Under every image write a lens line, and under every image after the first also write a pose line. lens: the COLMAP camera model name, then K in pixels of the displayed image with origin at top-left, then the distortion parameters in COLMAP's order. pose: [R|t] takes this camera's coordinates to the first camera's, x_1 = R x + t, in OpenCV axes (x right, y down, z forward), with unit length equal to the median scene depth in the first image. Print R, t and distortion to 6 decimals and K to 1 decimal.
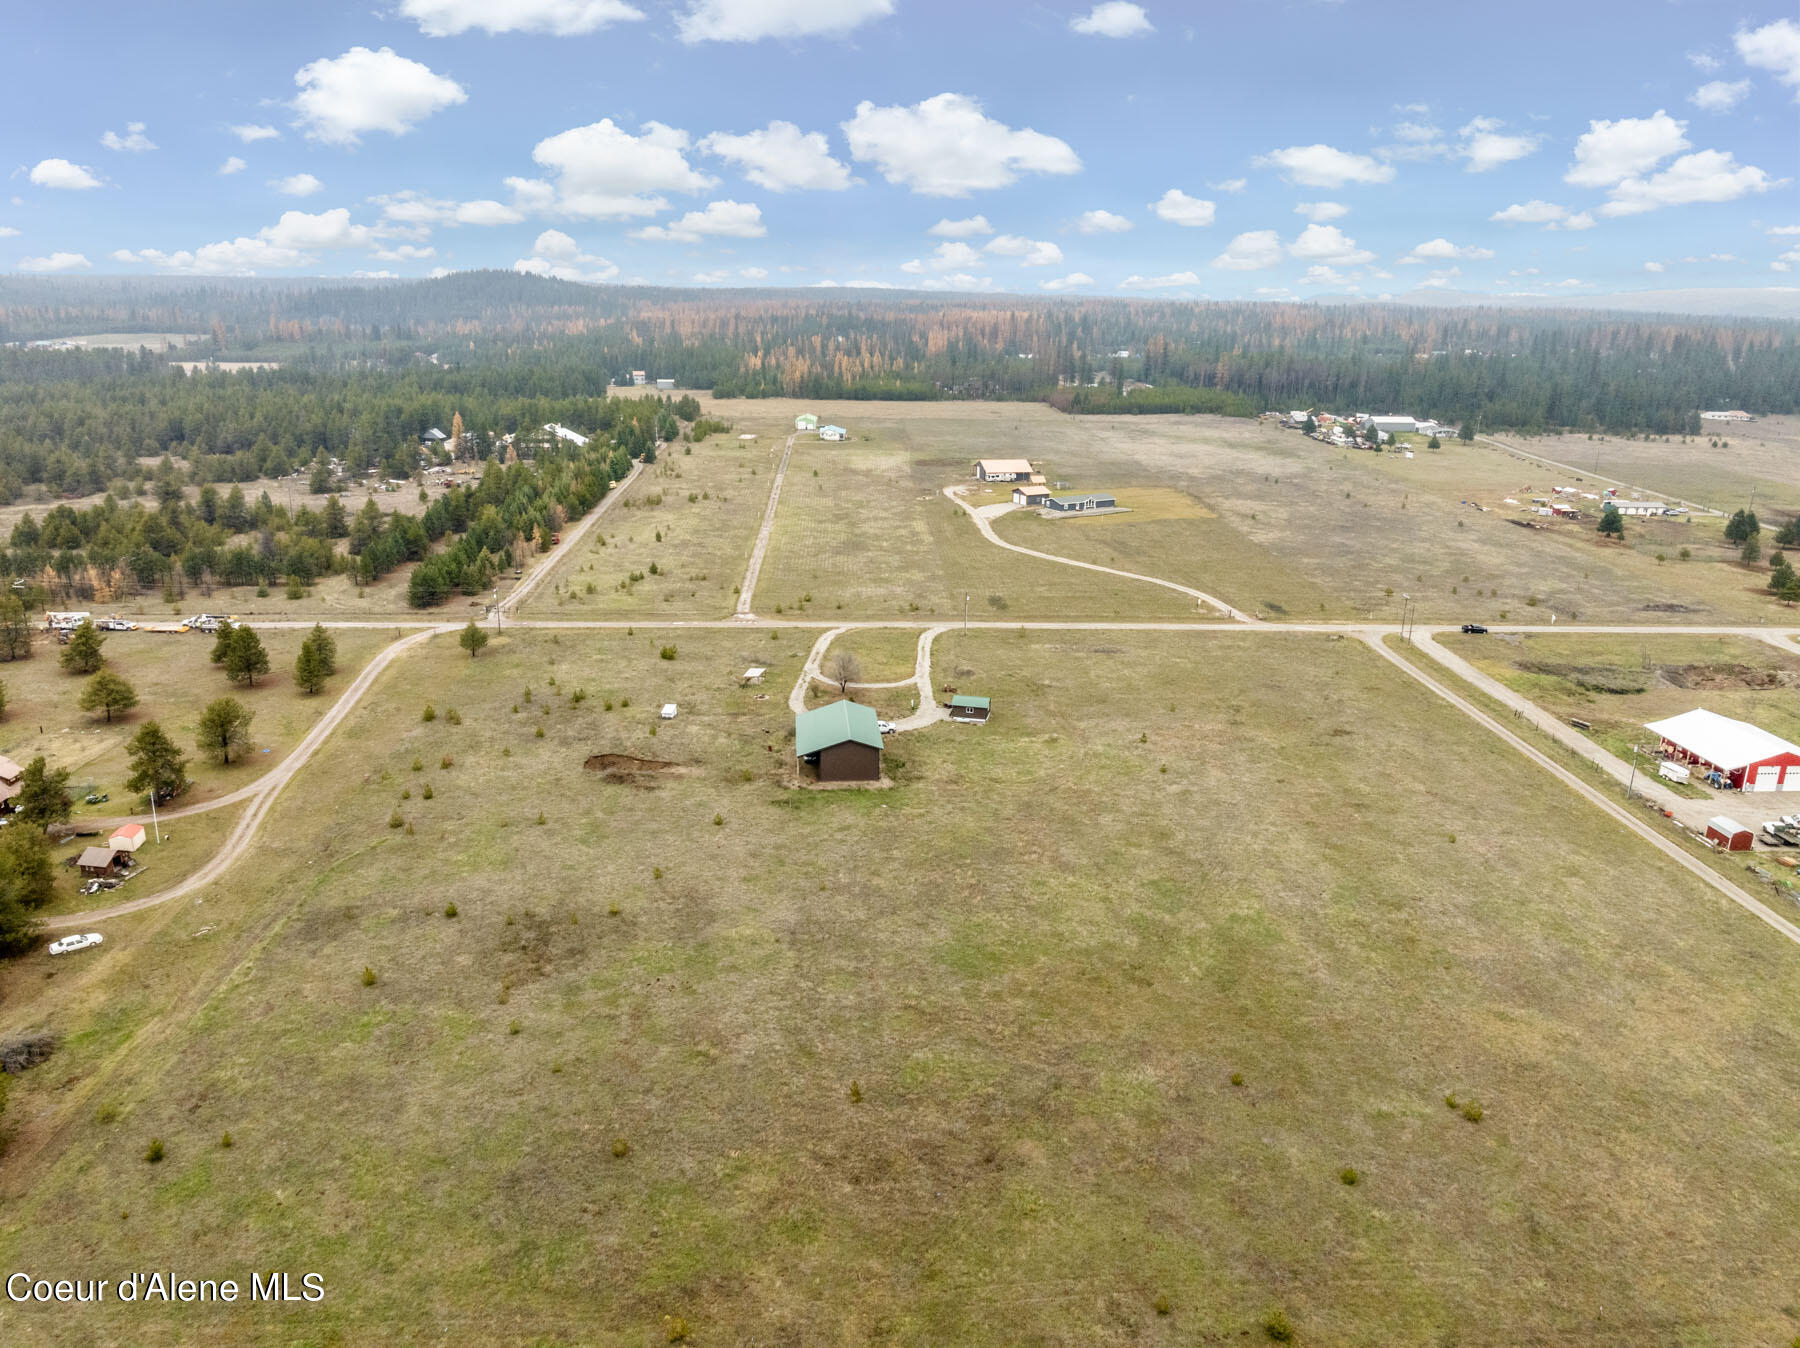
lens RADIAL K [[1266.3, 0, 910.2], [0, 1266.3, 663.2], [0, 0, 1]] dist [-0.029651, 0.002388]
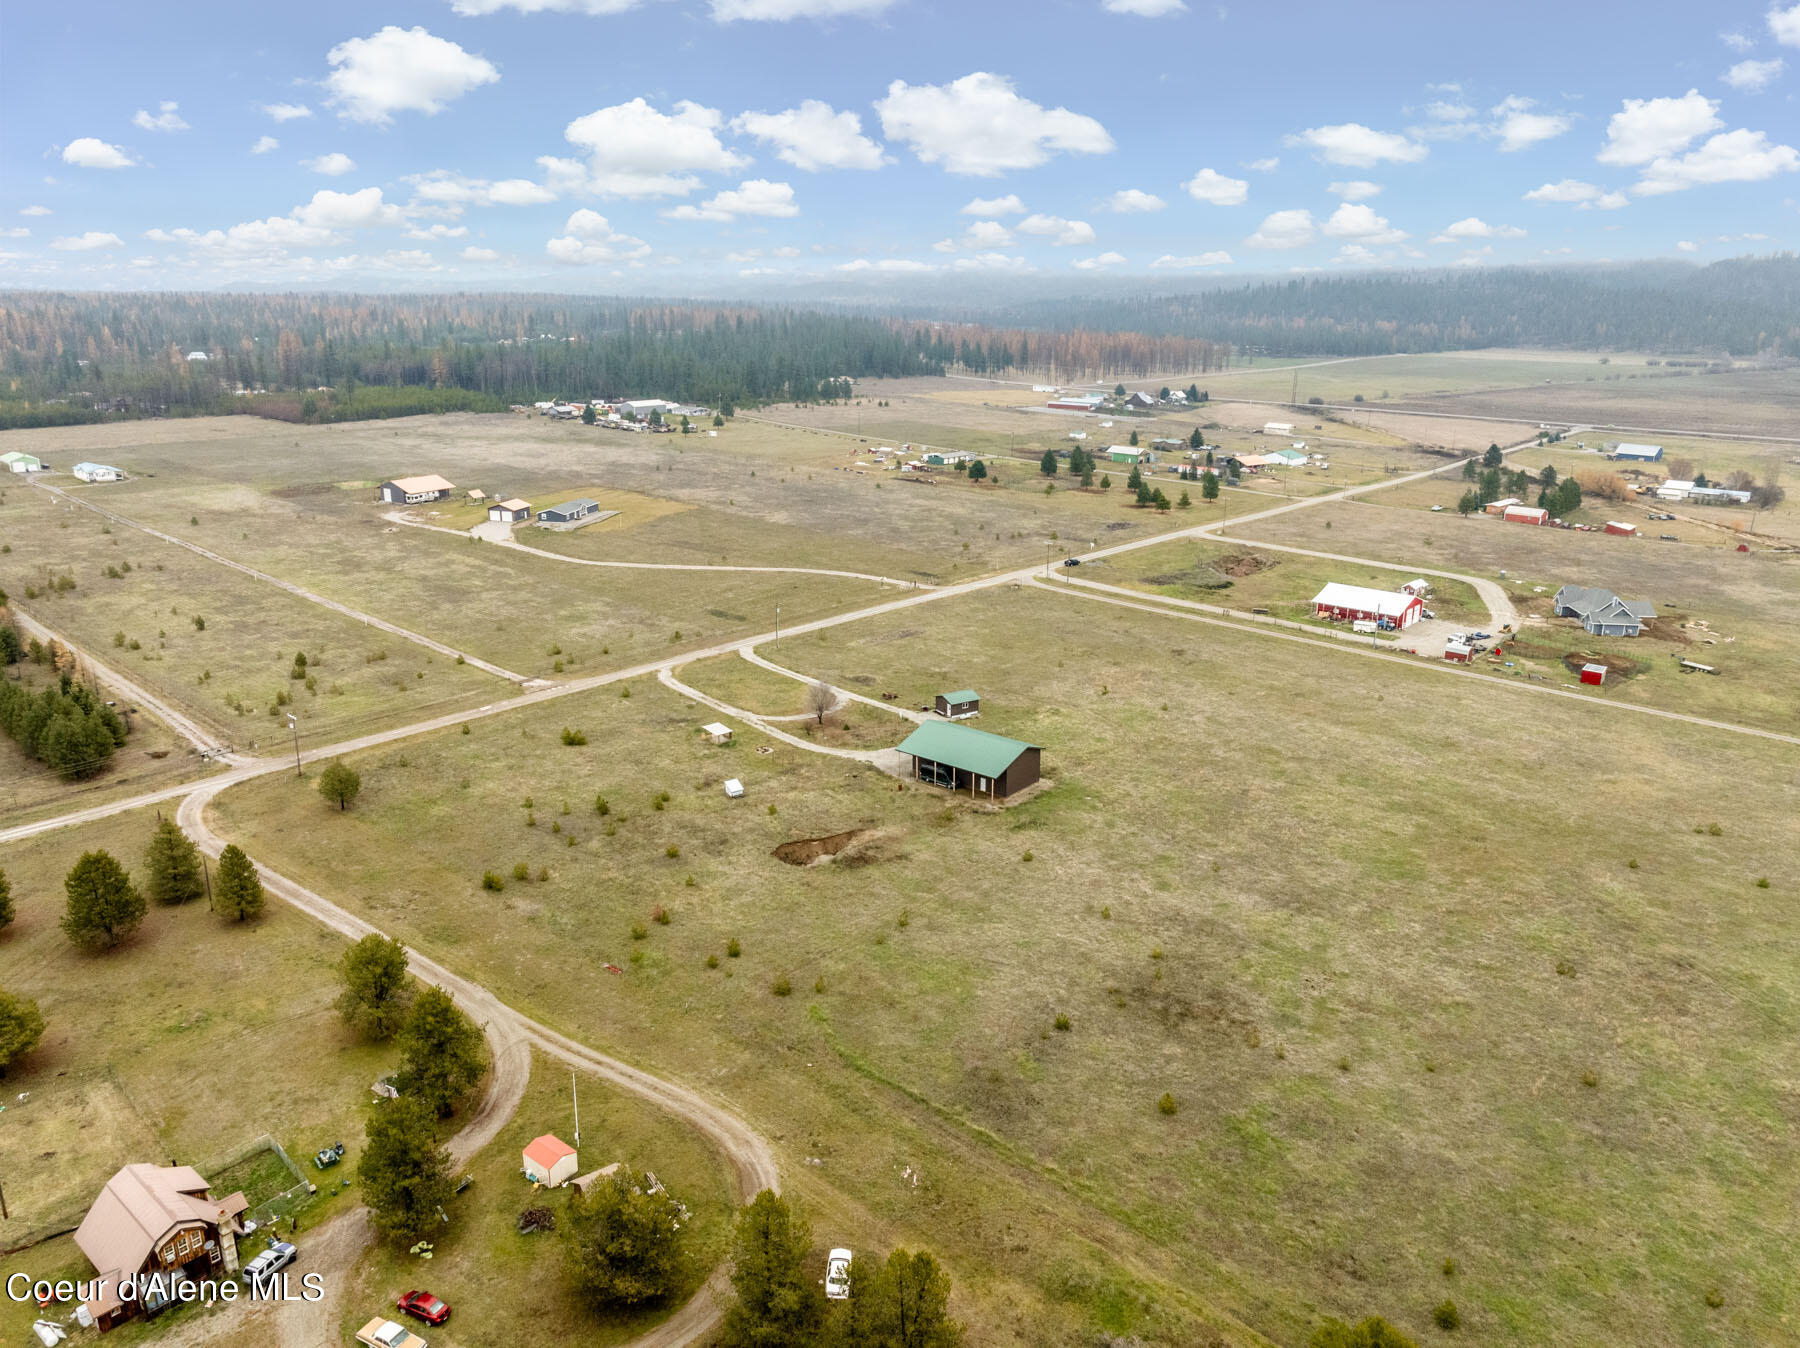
lens RADIAL K [[1266.3, 0, 910.2], [0, 1266.3, 663.2], [0, 0, 1]] dist [-0.029651, 0.002388]
pose [[0.697433, -0.208739, 0.685577, -0.718083], [0.201903, 0.975122, 0.091502, -0.104259], [-0.687621, 0.074604, 0.722227, 0.318910]]
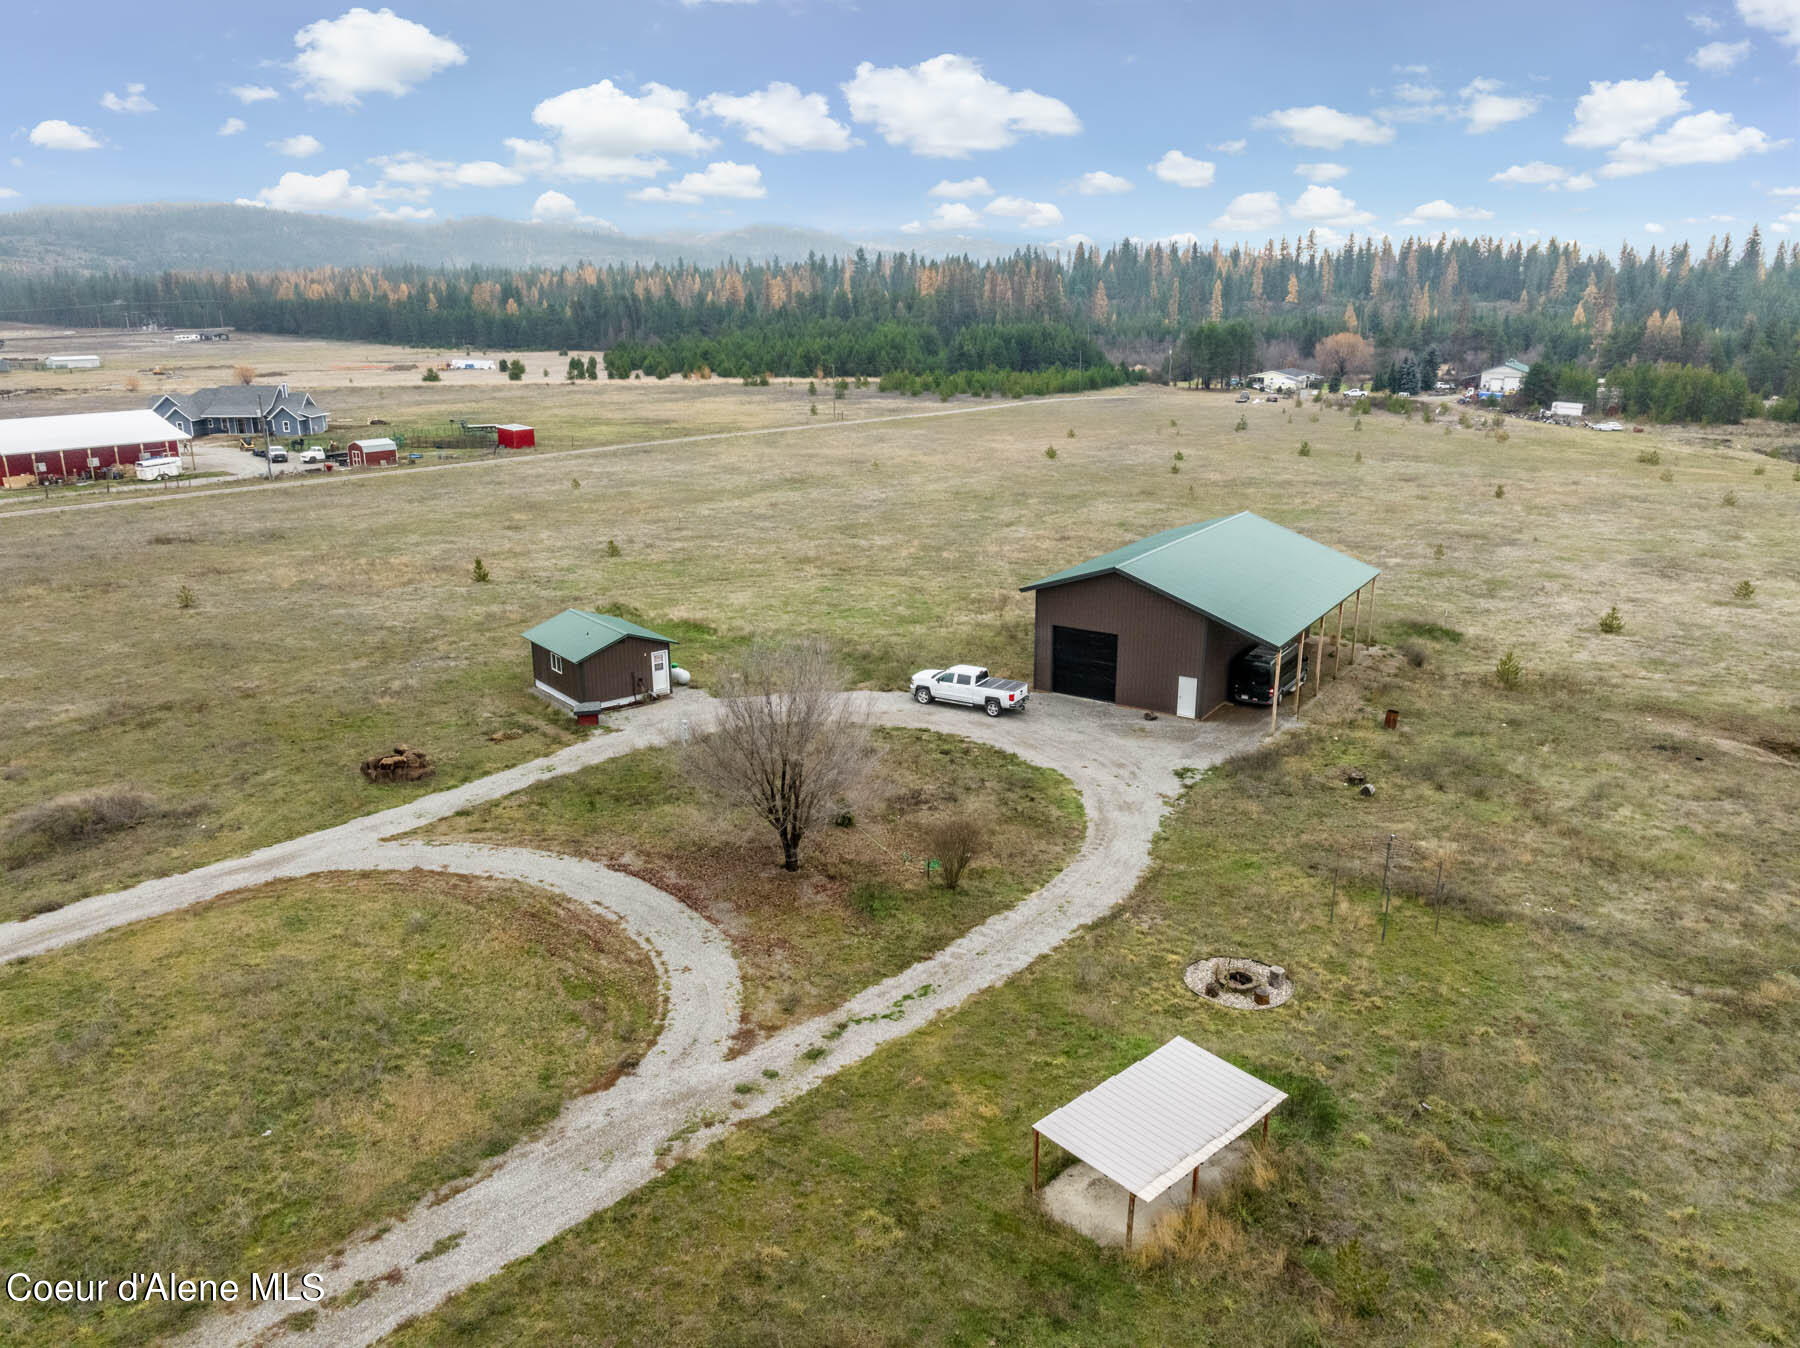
lens RADIAL K [[1266.3, 0, 910.2], [0, 1266.3, 663.2], [0, 0, 1]] dist [-0.029651, 0.002388]
pose [[-0.784080, -0.187804, 0.591564, -0.191671], [0.164793, 0.855918, 0.490151, -0.101470], [-0.598382, 0.481803, -0.640160, 1.238011]]
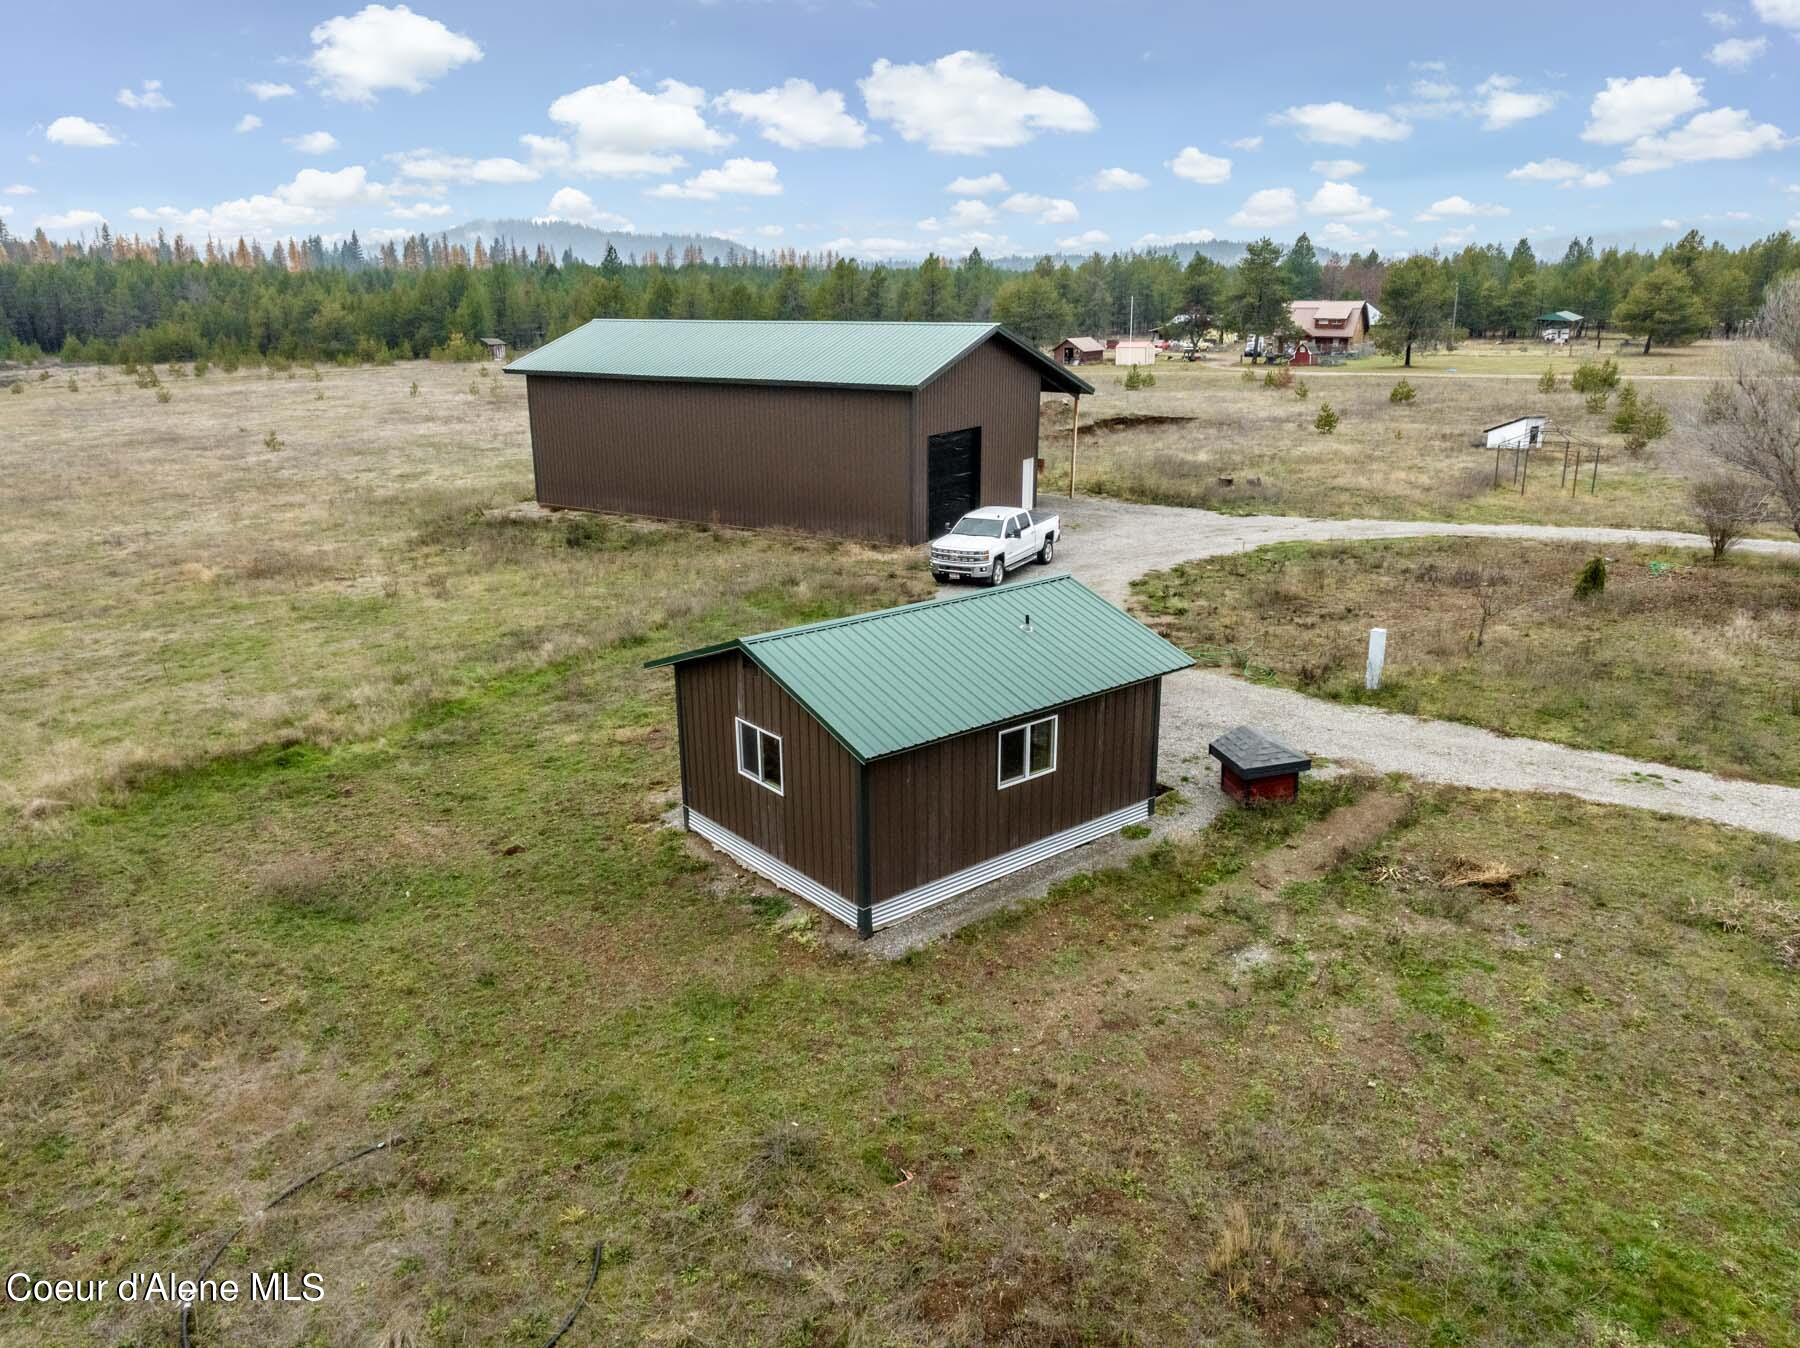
lens RADIAL K [[1266.3, 0, 910.2], [0, 1266.3, 663.2], [0, 0, 1]] dist [-0.029651, 0.002388]
pose [[-0.612834, 0.213854, -0.760724, 0.126061], [-0.230393, 0.872502, 0.430881, -0.008298], [0.755879, 0.439324, -0.485429, 1.128442]]
